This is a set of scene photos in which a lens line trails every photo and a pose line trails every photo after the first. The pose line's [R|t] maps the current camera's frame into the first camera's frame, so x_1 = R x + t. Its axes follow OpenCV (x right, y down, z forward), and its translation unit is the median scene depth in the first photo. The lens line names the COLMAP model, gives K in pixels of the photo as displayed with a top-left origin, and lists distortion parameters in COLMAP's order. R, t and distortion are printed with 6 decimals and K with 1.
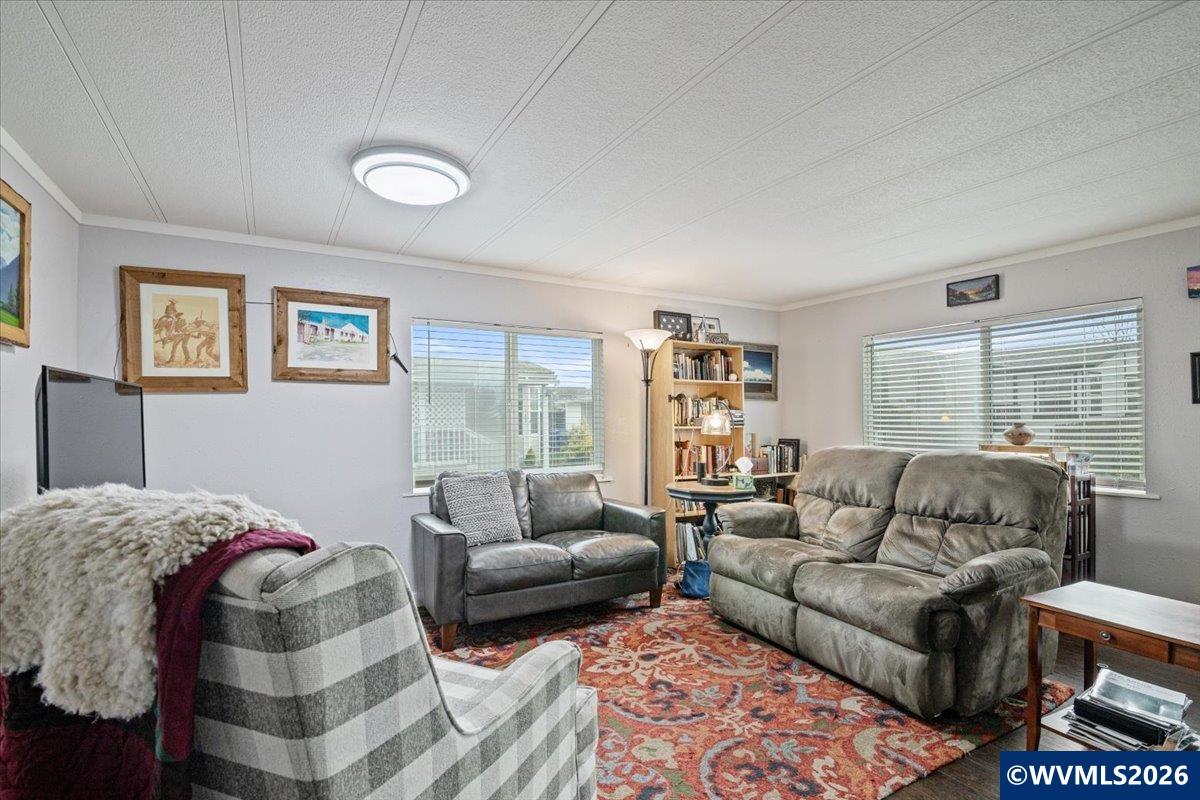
lens RADIAL K [[552.9, 0, 599.3], [0, 552.9, 405.6], [0, 0, 1]] dist [-0.015280, 0.001684]
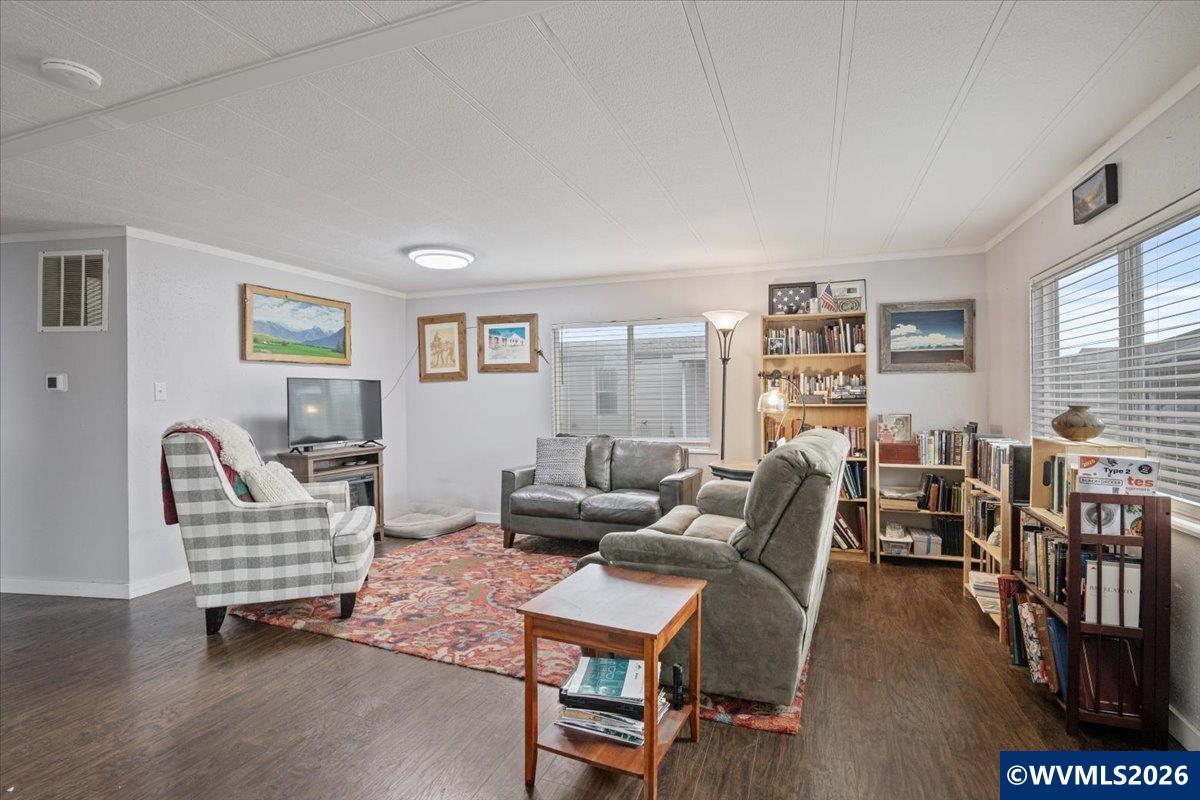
lens RADIAL K [[552.9, 0, 578.6], [0, 552.9, 392.3], [0, 0, 1]] dist [-0.015280, 0.001684]
pose [[0.634014, -0.000949, -0.773321, 0.893375], [0.019658, 0.999696, 0.014890, -0.004930], [0.773072, -0.024642, 0.633840, 0.162399]]
